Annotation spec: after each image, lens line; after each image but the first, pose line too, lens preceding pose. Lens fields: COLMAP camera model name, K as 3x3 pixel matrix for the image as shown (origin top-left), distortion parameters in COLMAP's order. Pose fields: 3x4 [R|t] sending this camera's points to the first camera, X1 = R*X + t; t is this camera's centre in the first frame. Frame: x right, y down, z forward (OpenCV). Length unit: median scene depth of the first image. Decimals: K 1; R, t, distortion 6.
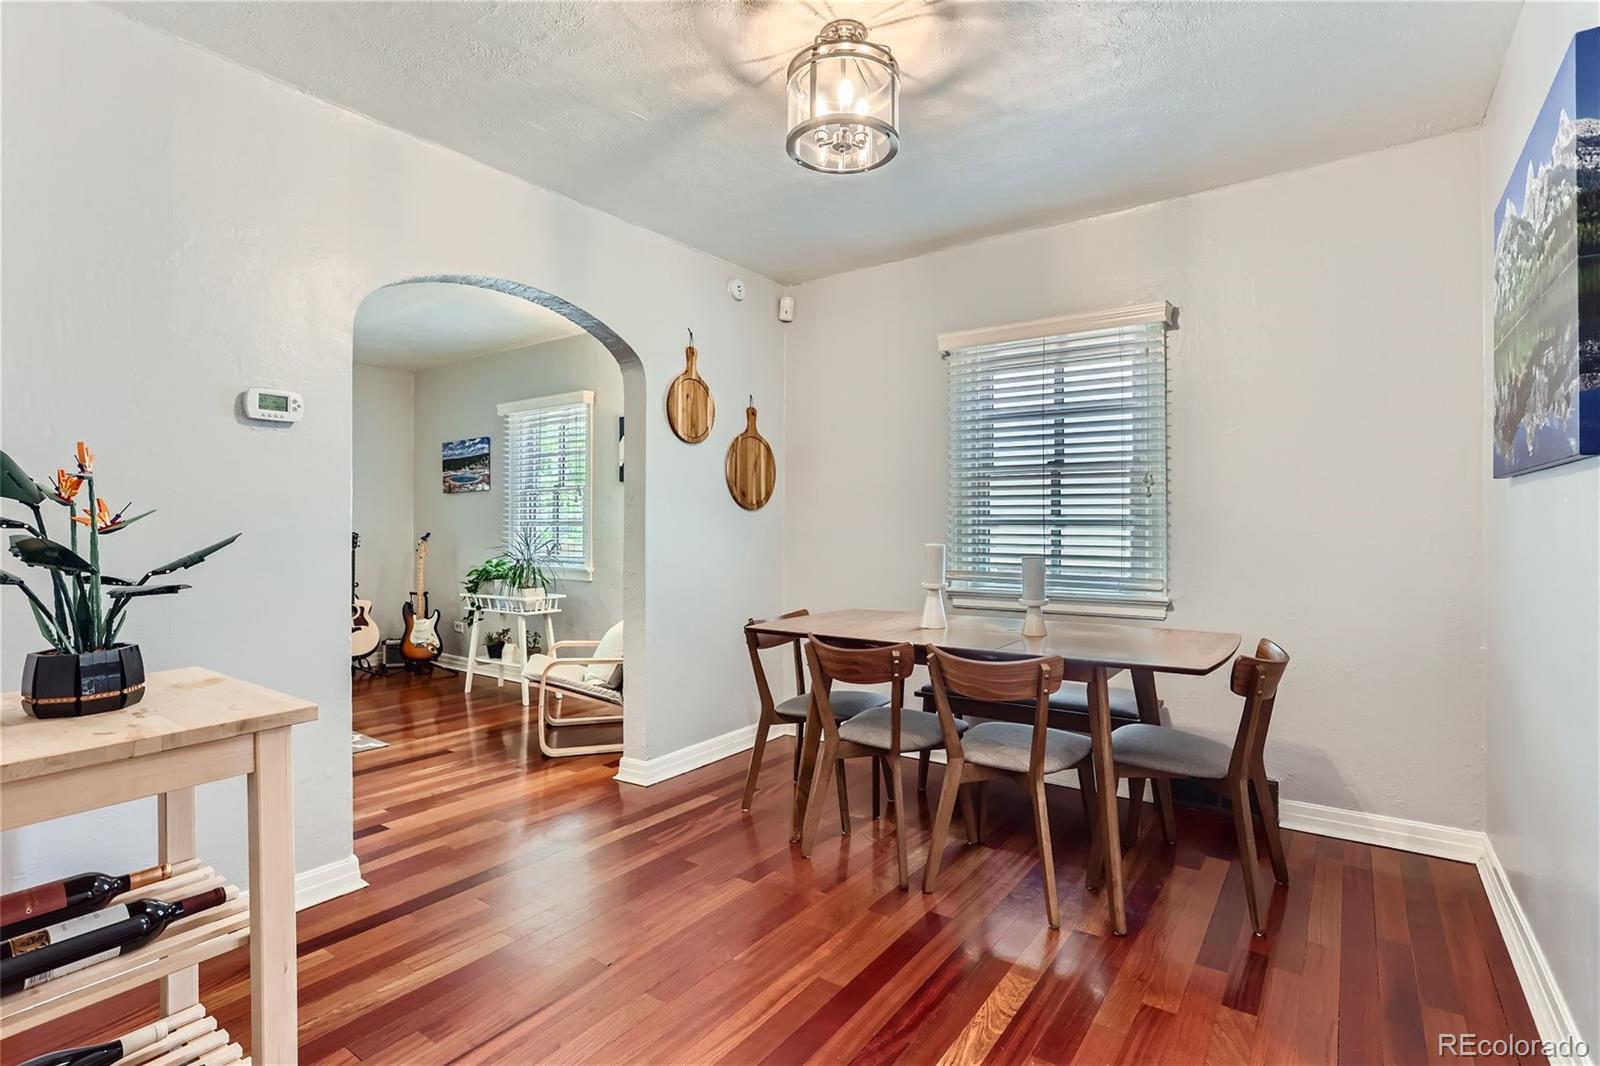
lens RADIAL K [[785.0, 0, 801.6], [0, 785.0, 519.0], [0, 0, 1]] dist [-0.009373, 0.001409]
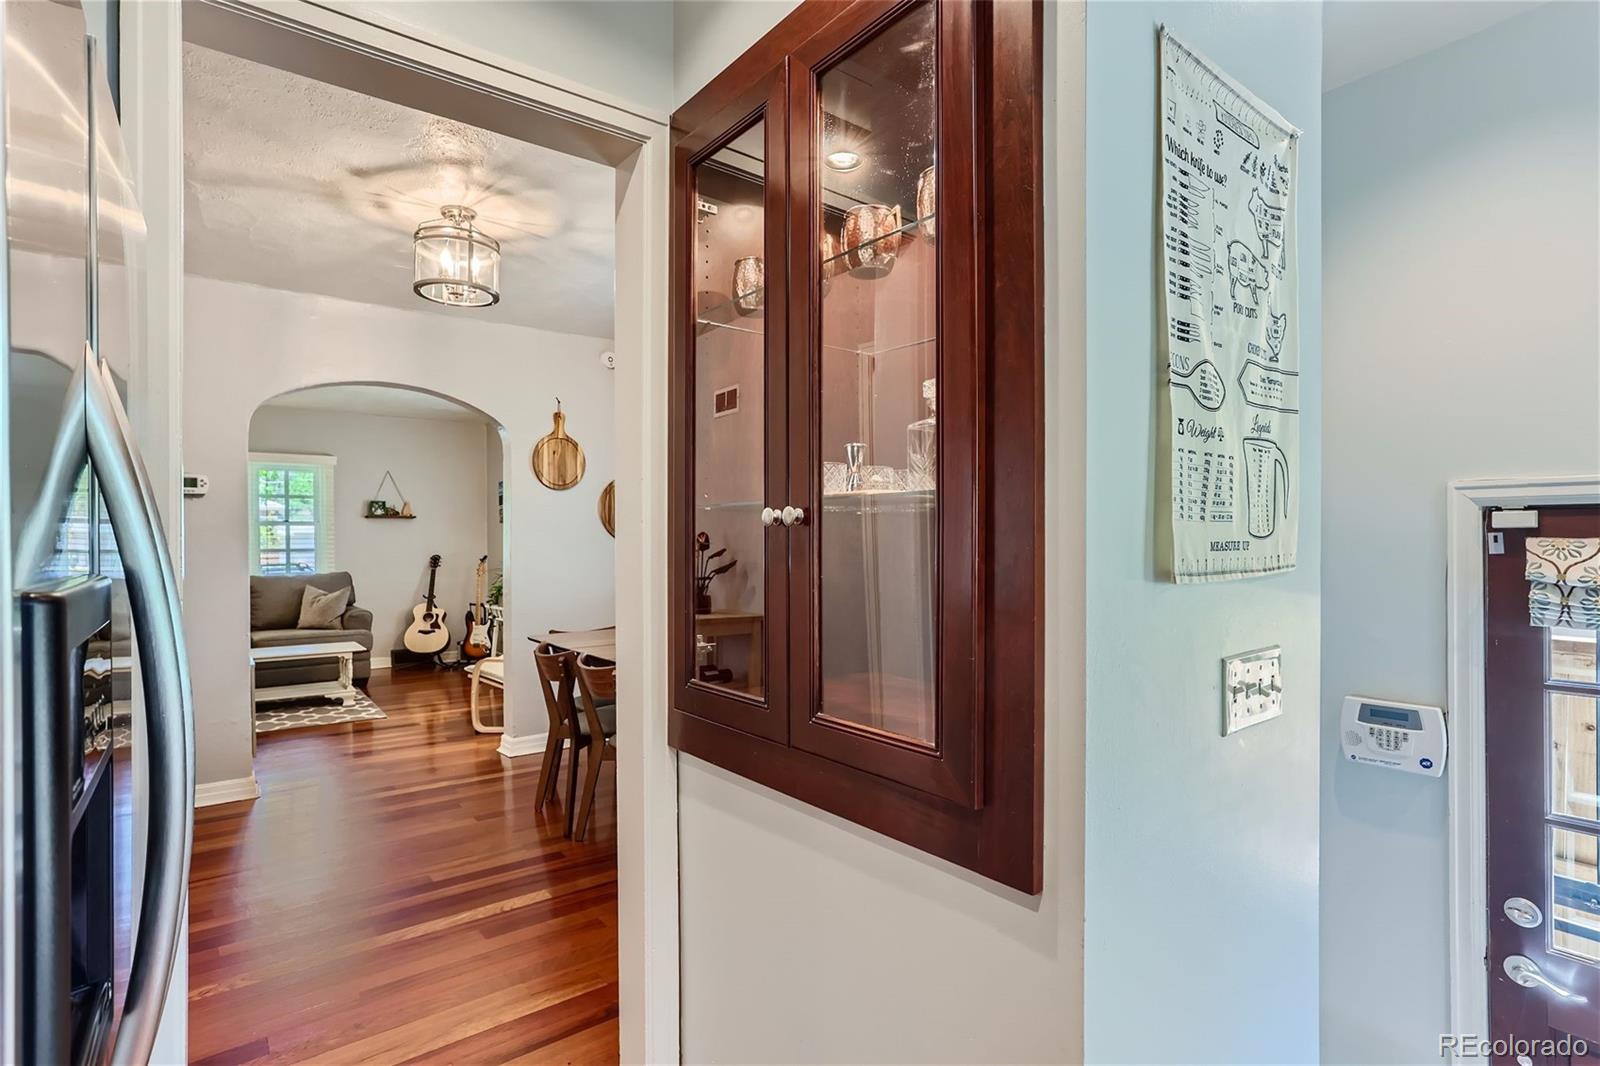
lens RADIAL K [[785.0, 0, 790.6], [0, 785.0, 541.1], [0, 0, 1]] dist [-0.009373, 0.001409]
pose [[0.960439, -0.005285, -0.278441, 0.561628], [0.008024, 0.999930, 0.008698, -0.021375], [0.278376, -0.010588, 0.960414, -0.102418]]
